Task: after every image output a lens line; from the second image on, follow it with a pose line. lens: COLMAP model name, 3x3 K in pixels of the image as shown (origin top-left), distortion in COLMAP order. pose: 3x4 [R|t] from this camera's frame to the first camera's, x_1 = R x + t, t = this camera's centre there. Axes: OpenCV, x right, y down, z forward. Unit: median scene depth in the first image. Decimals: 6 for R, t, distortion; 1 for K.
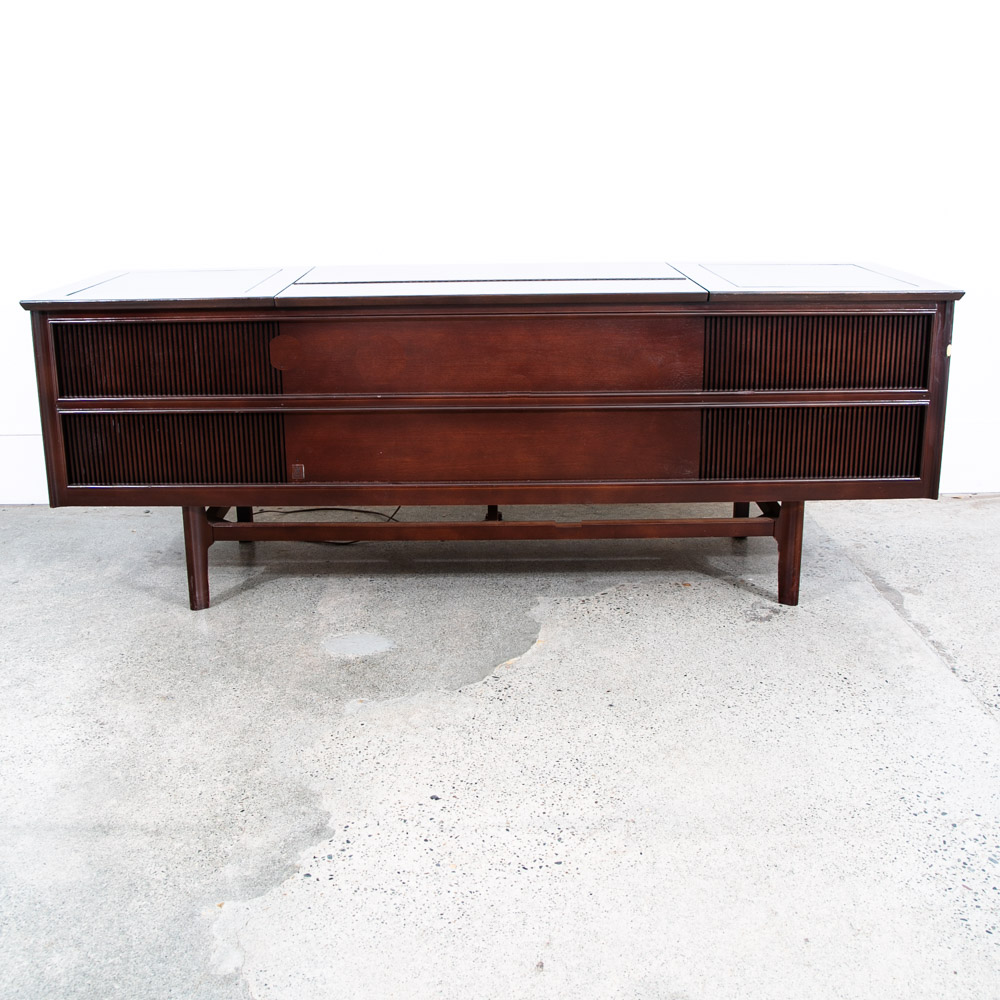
lens RADIAL K [[1131.3, 0, 479.6], [0, 1131.3, 431.0], [0, 0, 1]] dist [-0.085939, 0.000000]
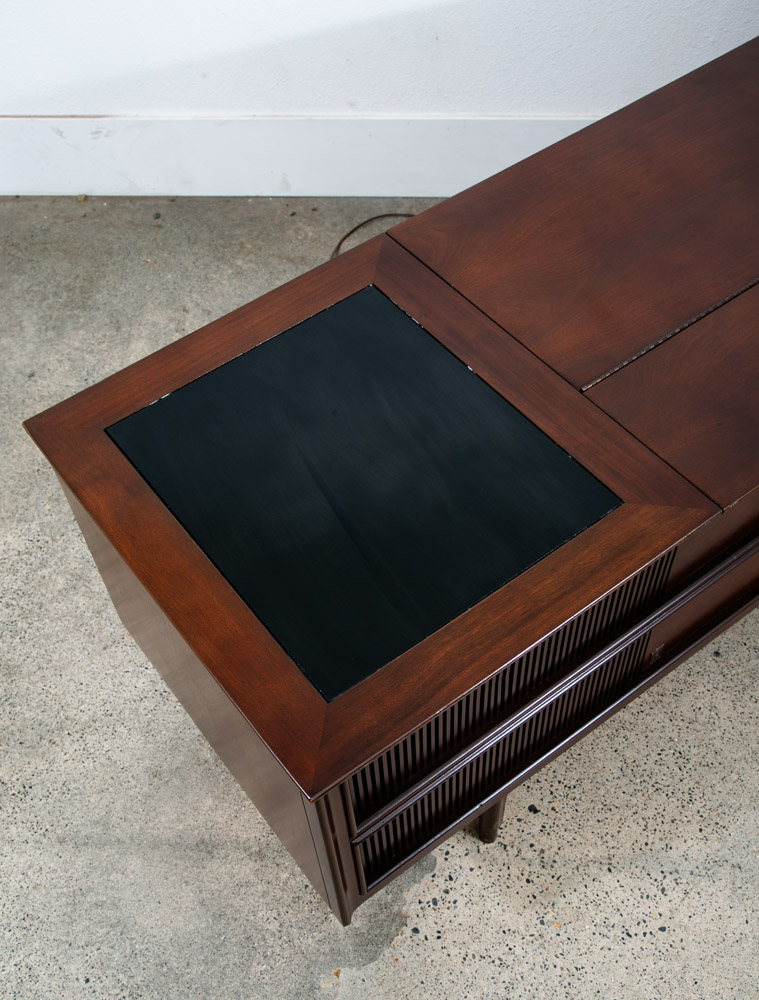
lens RADIAL K [[1112.7, 0, 362.9], [0, 1112.7, 562.6], [0, 0, 1]] dist [-0.002188, 0.000000]
pose [[0.996111, 0.036254, -0.080305, -0.123605], [0.024092, 0.764619, 0.644033, -0.493969], [0.084751, -0.643463, 0.760771, 0.400349]]
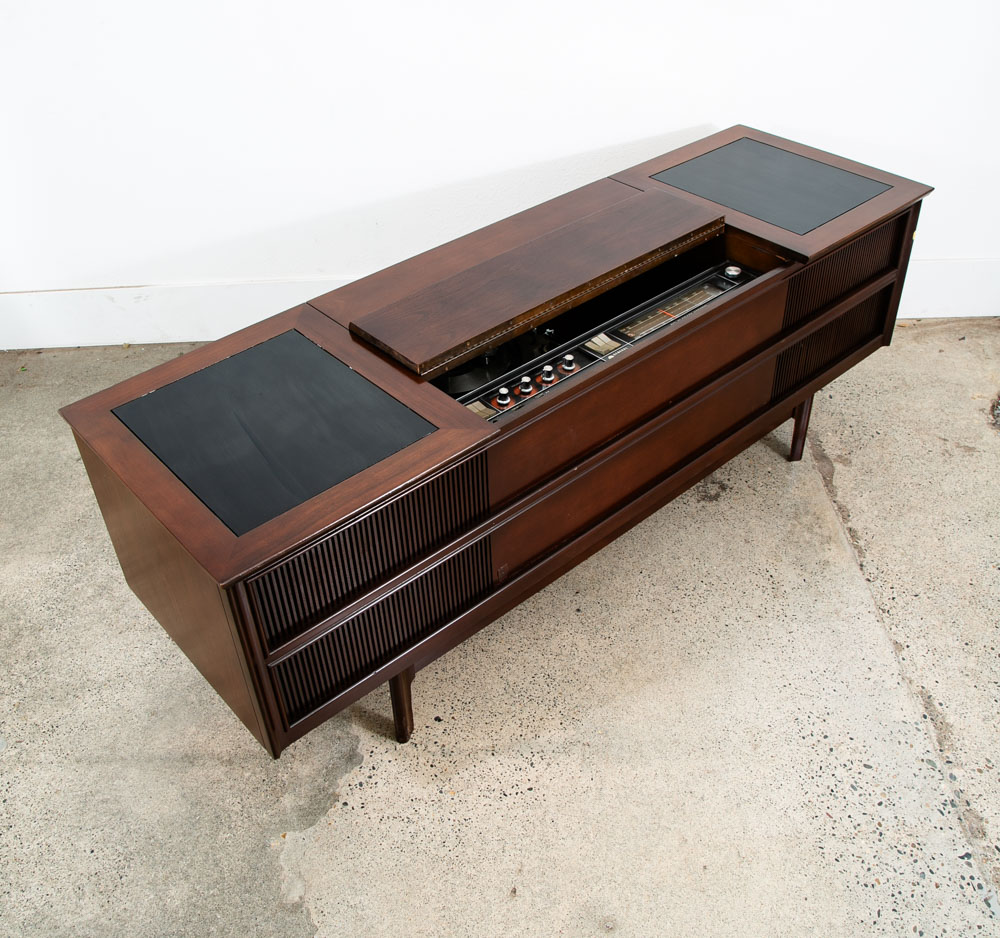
lens RADIAL K [[1035.0, 0, 490.3], [0, 1035.0, 459.0], [0, 0, 1]] dist [-0.098163, 0.000000]
pose [[0.999694, -0.023381, -0.008135, 0.039608], [0.024676, 0.914754, 0.403258, -0.451679], [-0.001987, -0.403335, 0.915050, 0.027097]]
